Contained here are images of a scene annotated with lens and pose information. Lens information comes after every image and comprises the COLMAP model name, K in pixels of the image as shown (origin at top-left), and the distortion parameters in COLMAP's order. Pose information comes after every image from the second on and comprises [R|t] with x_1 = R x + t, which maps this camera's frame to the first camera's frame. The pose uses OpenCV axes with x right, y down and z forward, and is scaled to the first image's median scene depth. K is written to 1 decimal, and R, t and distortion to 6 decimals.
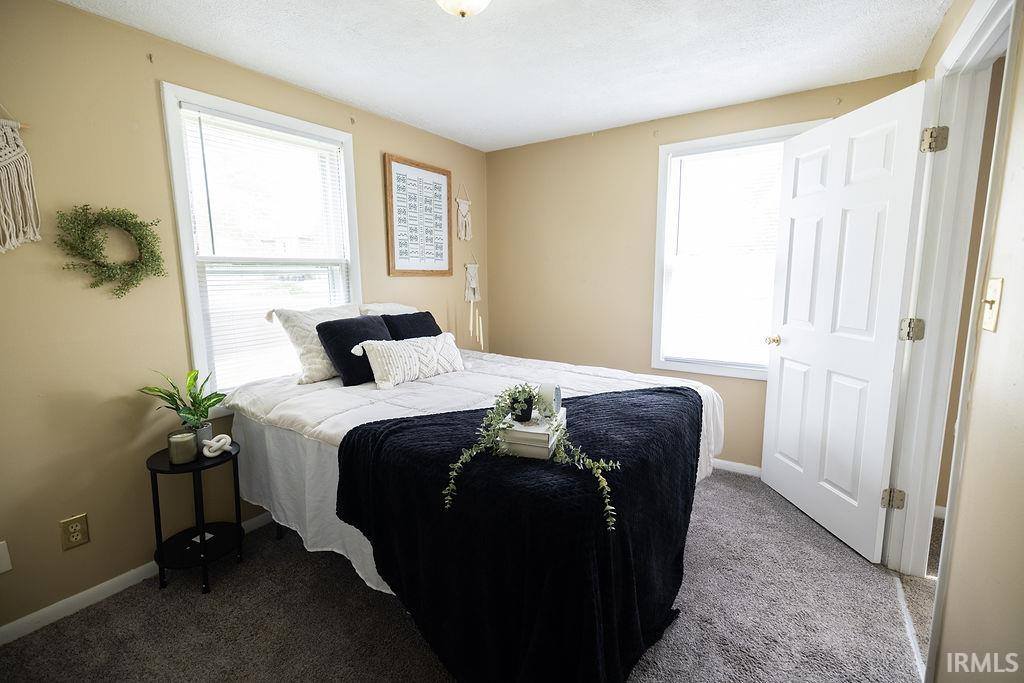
lens RADIAL K [[440.4, 0, 508.1], [0, 440.4, 330.6], [0, 0, 1]] dist [-0.000710, 0.000327]
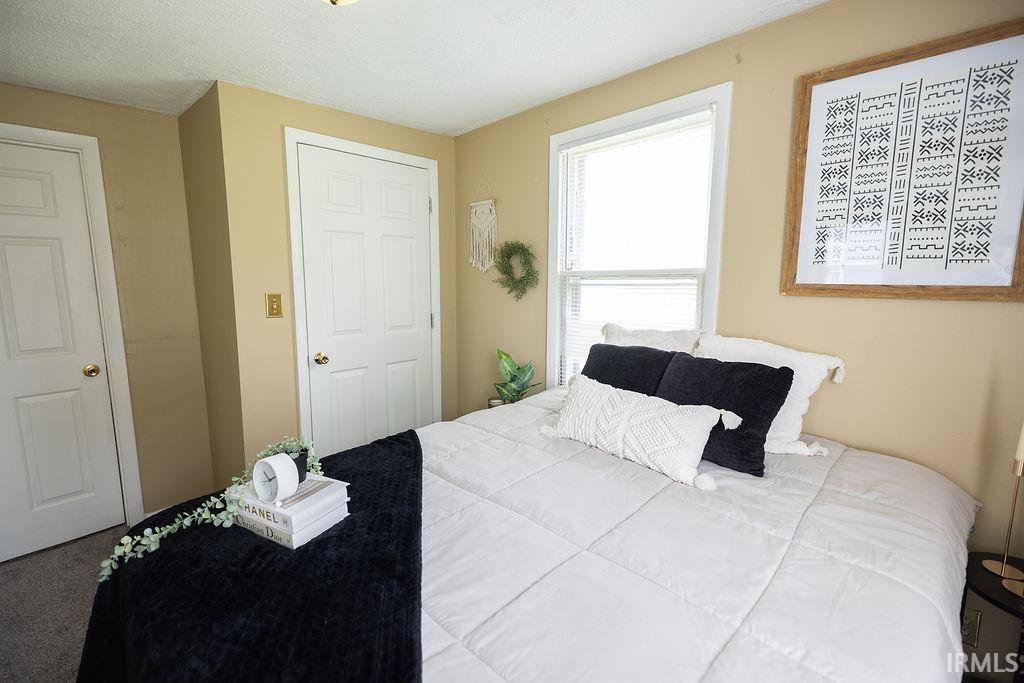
lens RADIAL K [[440.4, 0, 508.1], [0, 440.4, 330.6], [0, 0, 1]] dist [-0.000710, 0.000327]
pose [[-0.166501, 0.132276, -0.977129, 0.361731], [-0.118603, 0.981080, 0.153020, -0.123103], [0.978882, 0.141368, -0.147663, 0.737261]]
